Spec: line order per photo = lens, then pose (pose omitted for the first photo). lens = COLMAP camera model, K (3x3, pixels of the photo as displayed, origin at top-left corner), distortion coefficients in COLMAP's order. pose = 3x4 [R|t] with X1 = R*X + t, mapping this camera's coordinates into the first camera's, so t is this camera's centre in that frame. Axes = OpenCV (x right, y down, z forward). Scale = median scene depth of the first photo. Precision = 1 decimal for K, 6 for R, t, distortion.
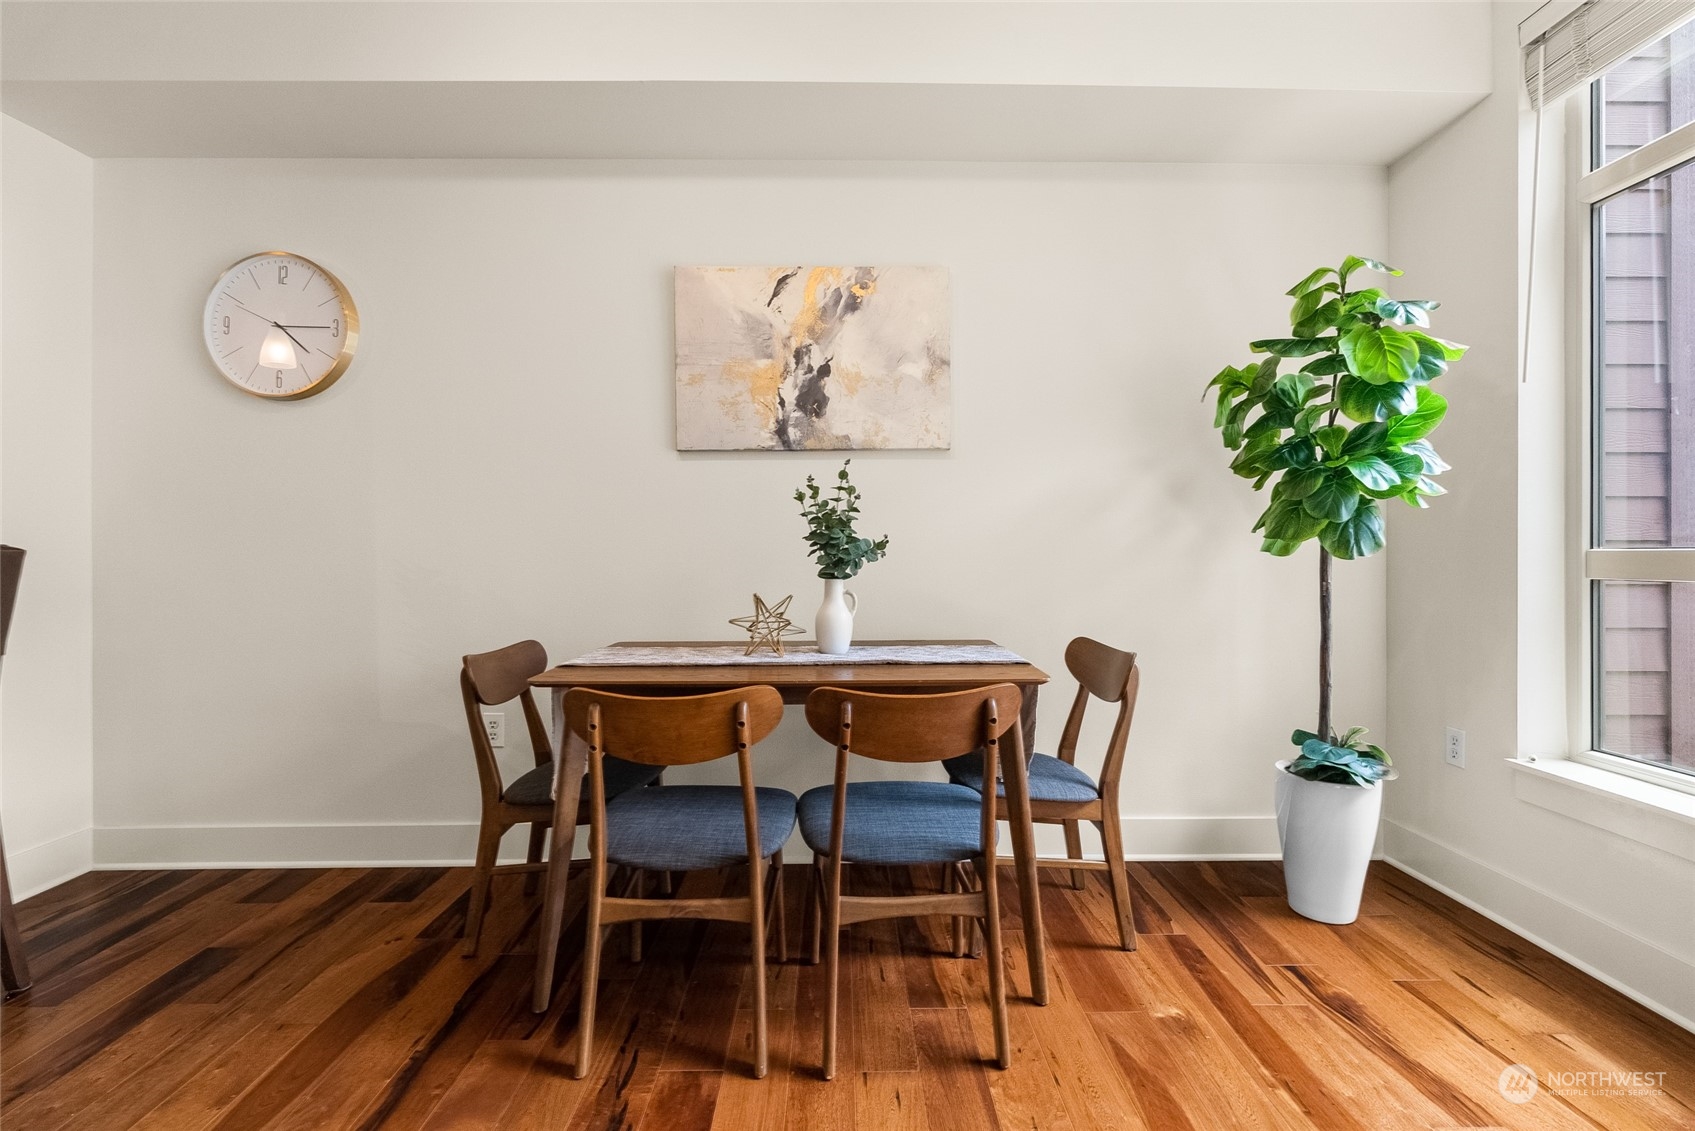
lens RADIAL K [[764.7, 0, 839.7], [0, 764.7, 553.6], [0, 0, 1]] dist [-0.009437, 0.000031]
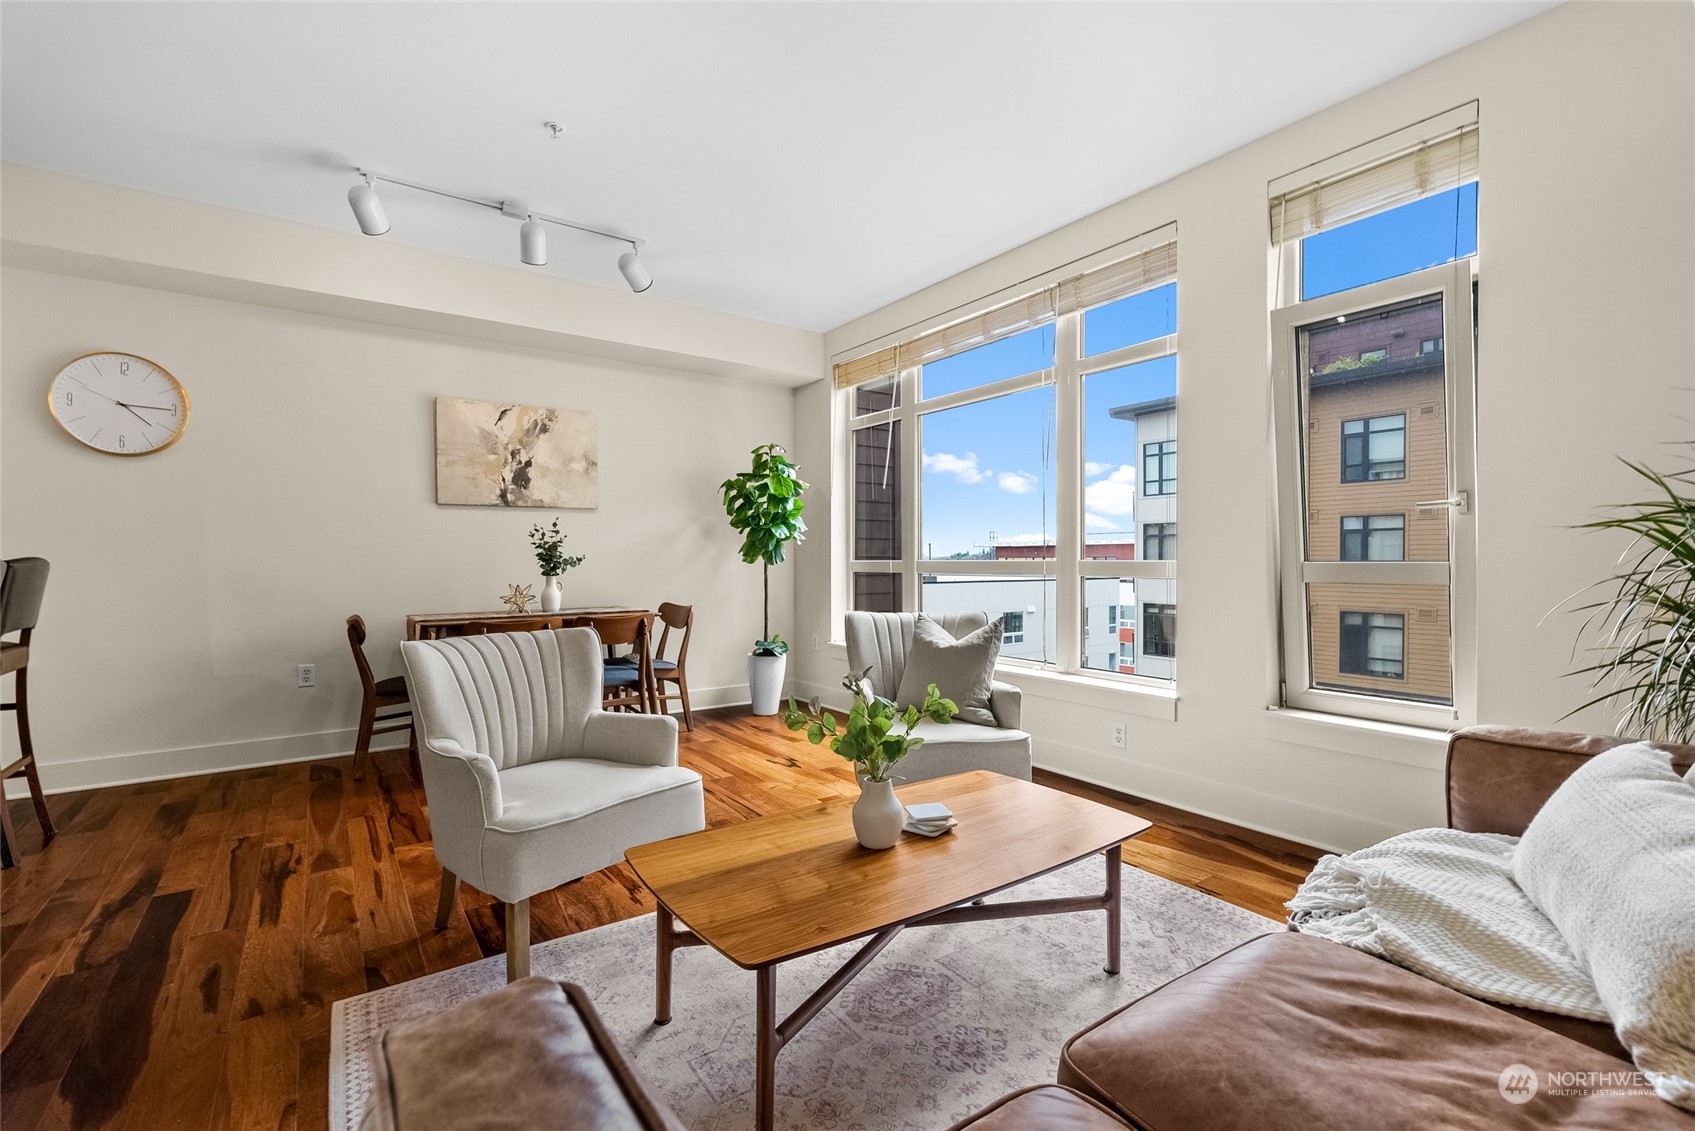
lens RADIAL K [[751.2, 0, 853.9], [0, 751.2, 570.0], [0, 0, 1]] dist [-0.005662, 0.000382]
pose [[0.814722, -0.008275, 0.579793, -0.491316], [0.002367, 0.999937, 0.010945, -0.002038], [-0.579847, -0.007545, 0.814690, -1.055823]]
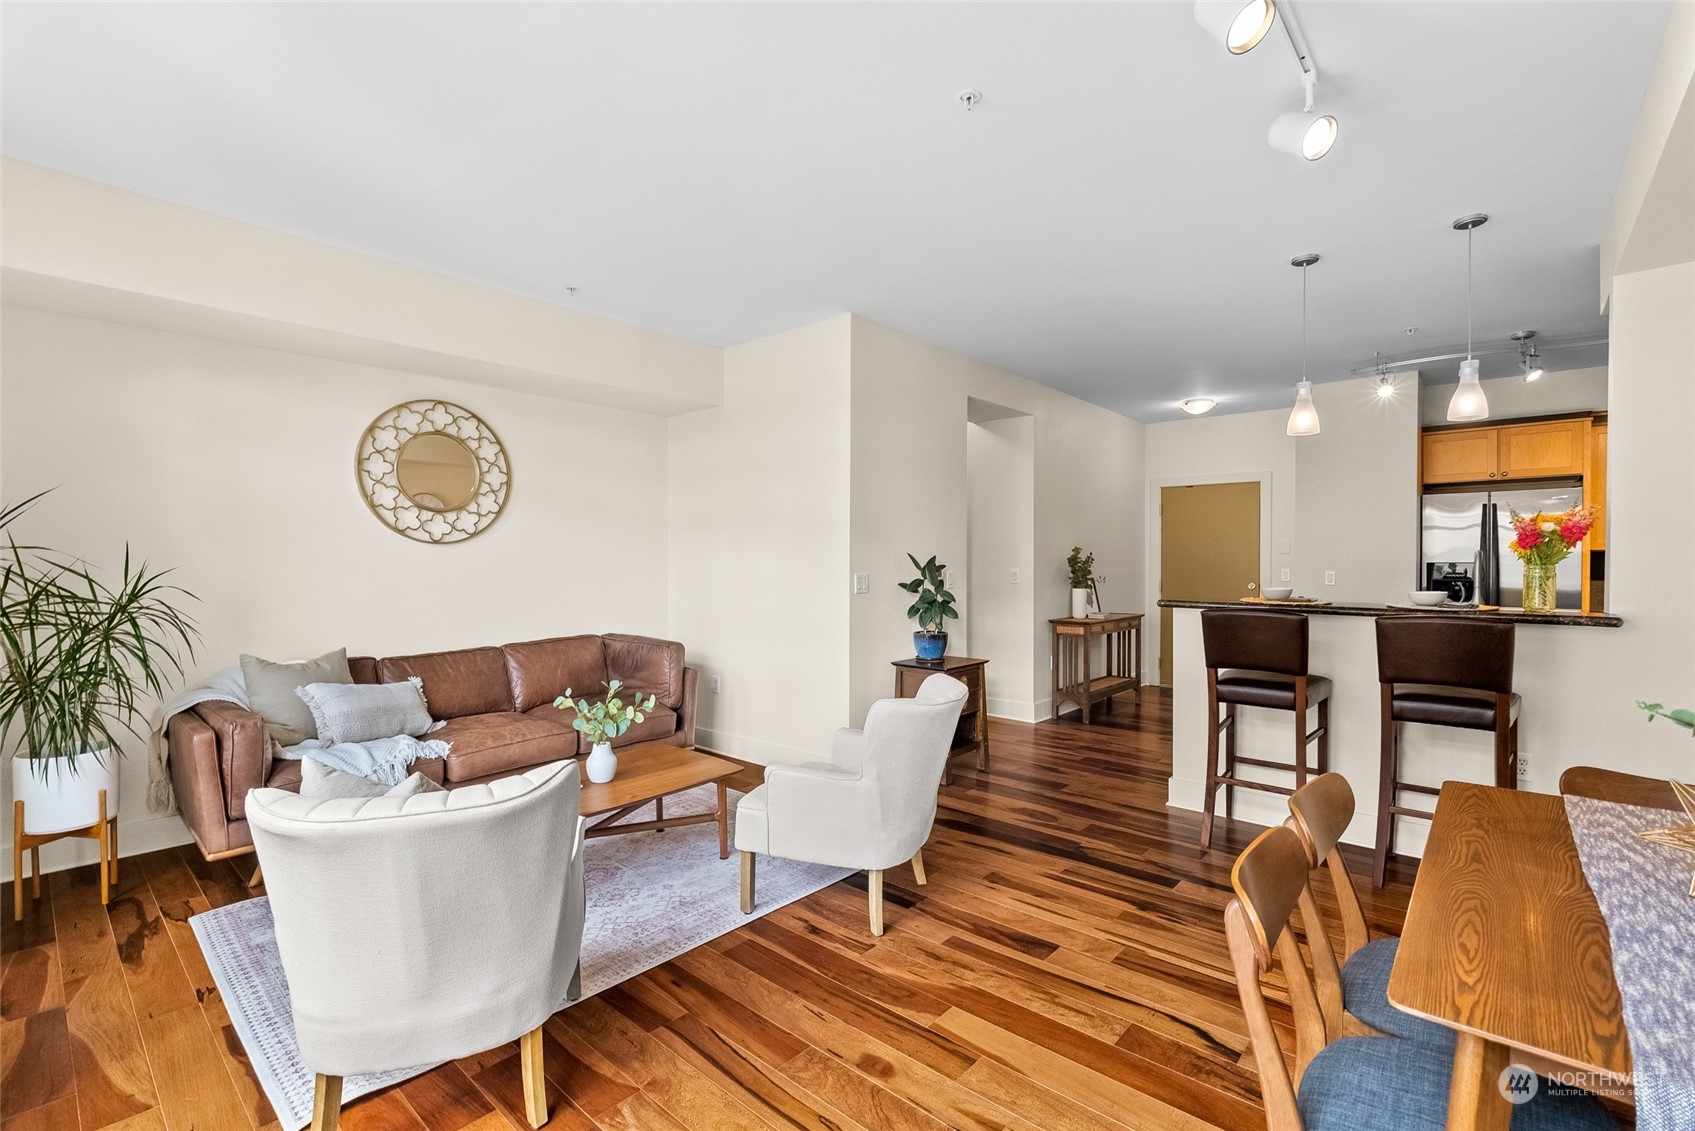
lens RADIAL K [[752.0, 0, 853.8], [0, 752.0, 560.0], [0, 0, 1]] dist [-0.001173, -0.000129]
pose [[-0.665523, -0.000420, -0.746378, 0.711533], [0.000539, 0.999999, -0.001044, -0.106245], [0.746378, -0.001097, -0.665522, 0.839328]]
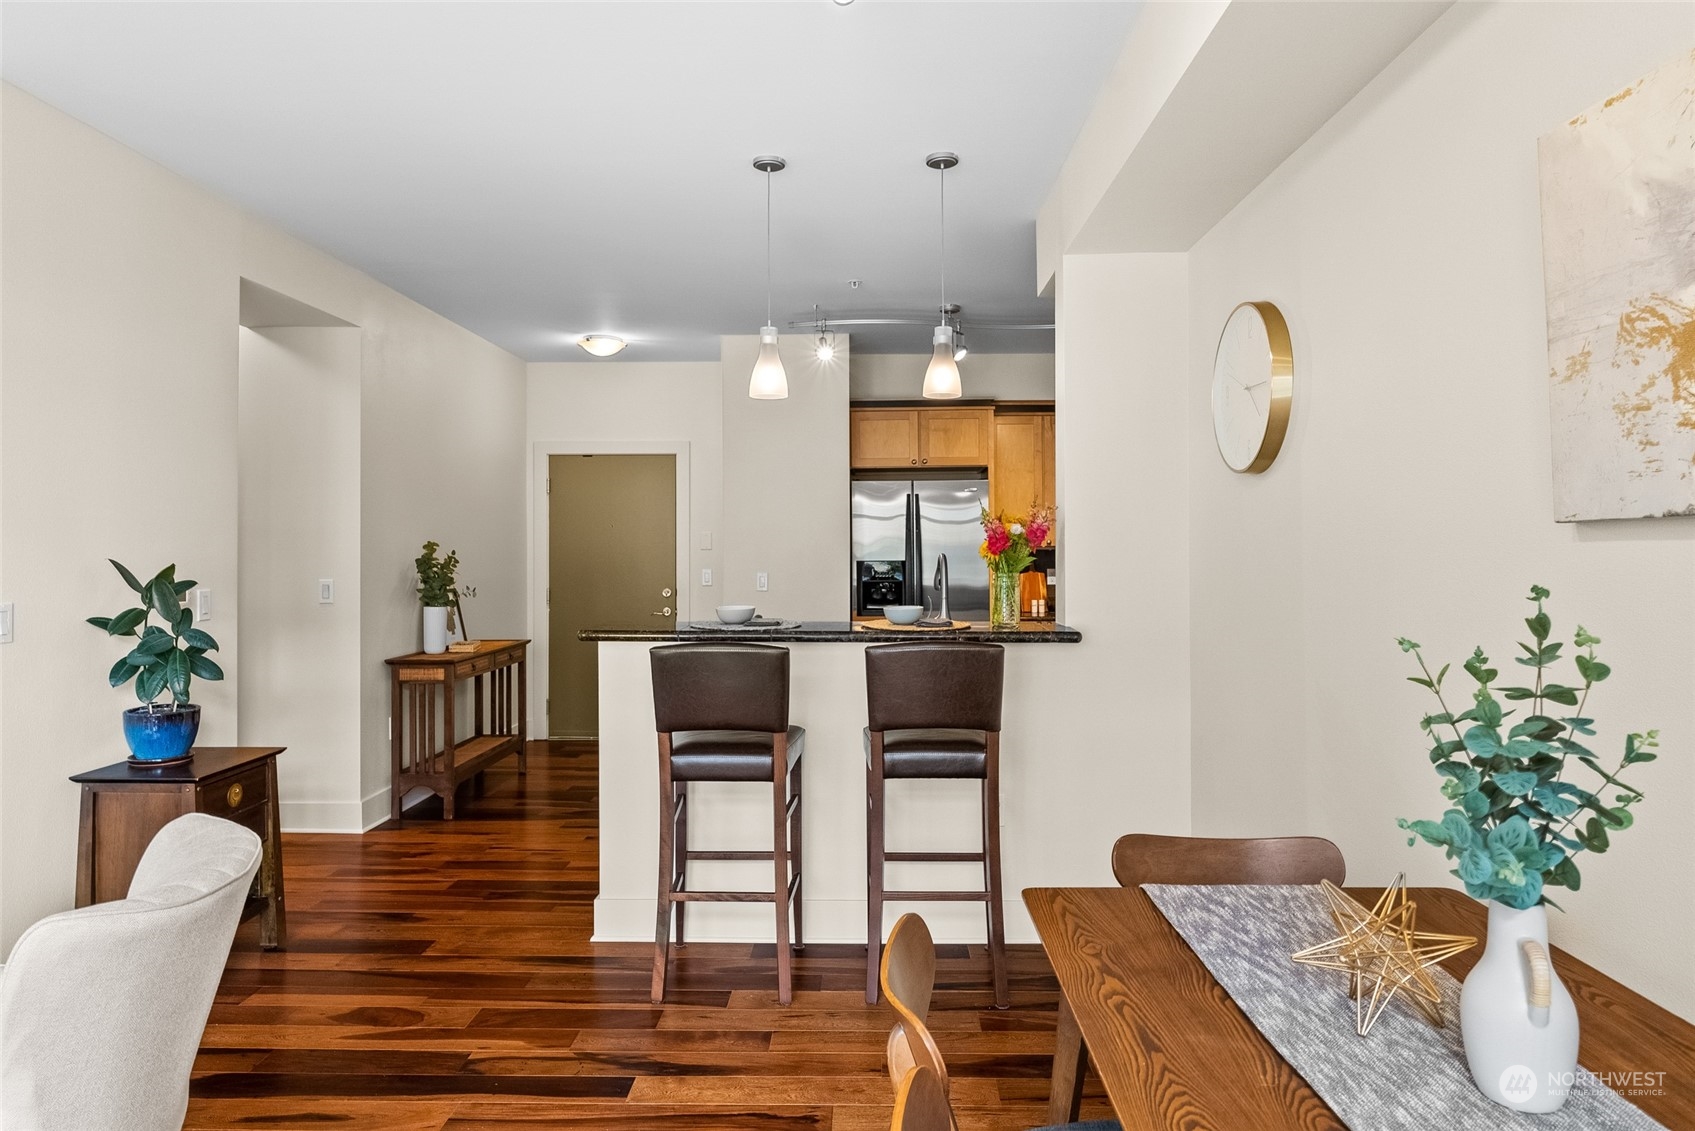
lens RADIAL K [[1040.0, 0, 849.5], [0, 1040.0, 533.8], [0, 0, 1]] dist [-0.002749, 0.001557]
pose [[-0.031935, -0.012775, -0.999408, 0.506217], [0.005891, 0.999899, -0.012969, -0.139379], [0.999473, -0.006301, -0.031857, 0.666304]]
